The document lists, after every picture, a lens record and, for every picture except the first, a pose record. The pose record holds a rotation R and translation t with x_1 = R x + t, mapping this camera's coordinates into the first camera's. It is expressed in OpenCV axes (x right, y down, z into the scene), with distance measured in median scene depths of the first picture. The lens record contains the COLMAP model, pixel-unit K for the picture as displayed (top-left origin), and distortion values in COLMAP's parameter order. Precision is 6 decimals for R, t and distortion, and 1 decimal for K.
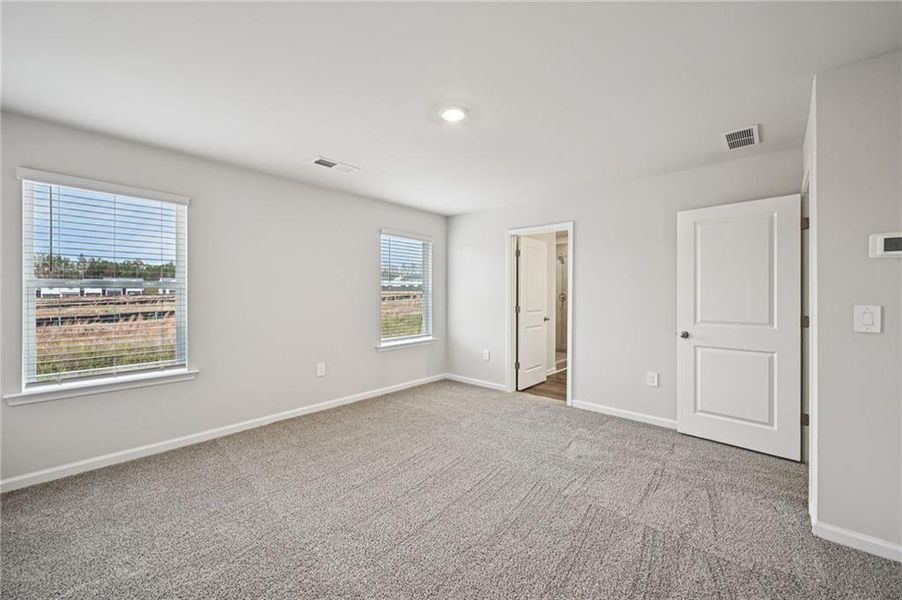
lens RADIAL K [[353.0, 0, 452.1], [0, 353.0, 294.4], [0, 0, 1]] dist [-0.000678, -0.000076]
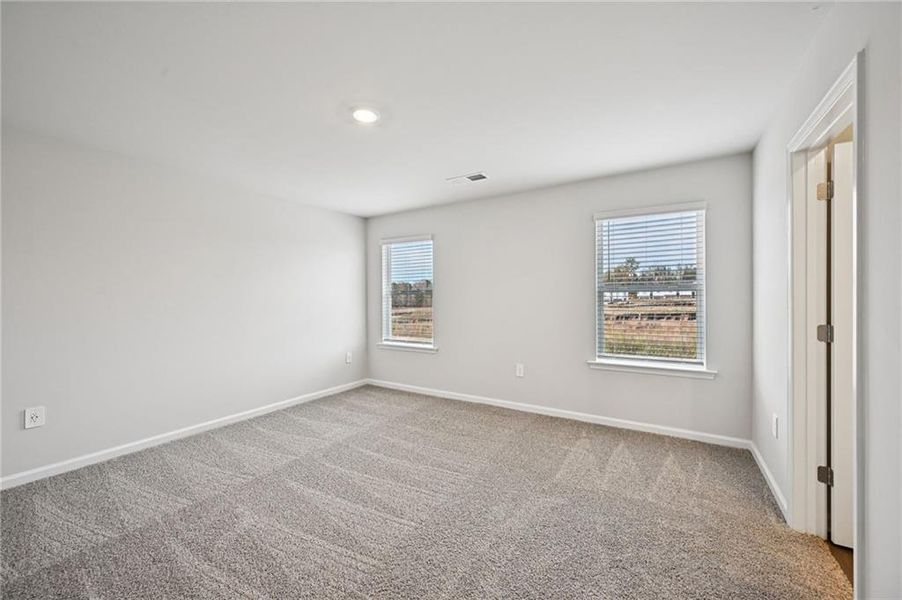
lens RADIAL K [[351.6, 0, 454.0], [0, 351.6, 299.2], [0, 0, 1]] dist [-0.000013, -0.000075]
pose [[0.177484, 0.003282, -0.984118, 0.504331], [0.005767, 0.999974, 0.004375, 0.000321], [0.984107, -0.006452, 0.177461, 0.531159]]
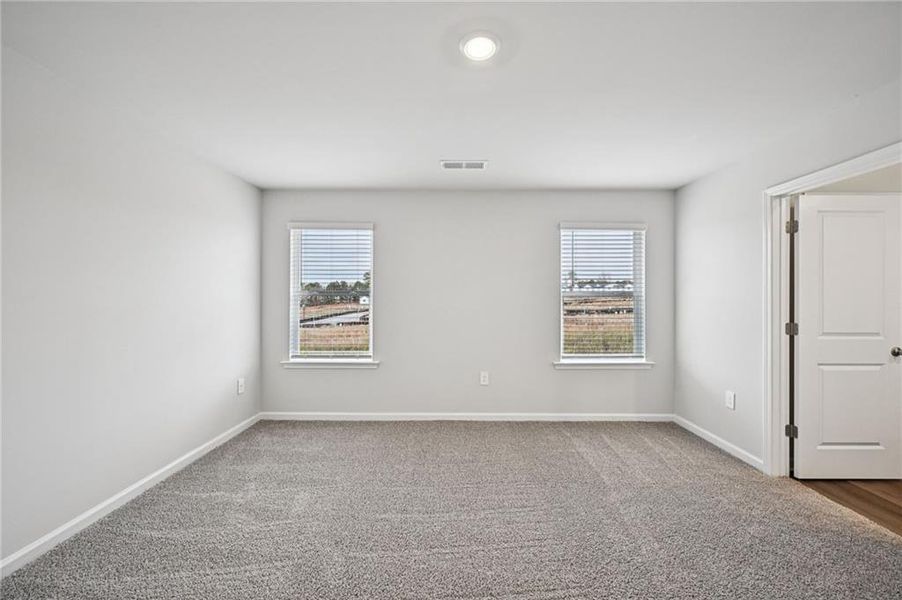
lens RADIAL K [[351.6, 0, 454.0], [0, 351.6, 299.2], [0, 0, 1]] dist [-0.000013, -0.000075]
pose [[0.666820, -0.001521, -0.745218, 0.246203], [-0.002912, 0.999985, -0.004646, 0.000177], [0.745214, 0.005268, 0.666805, 0.245943]]
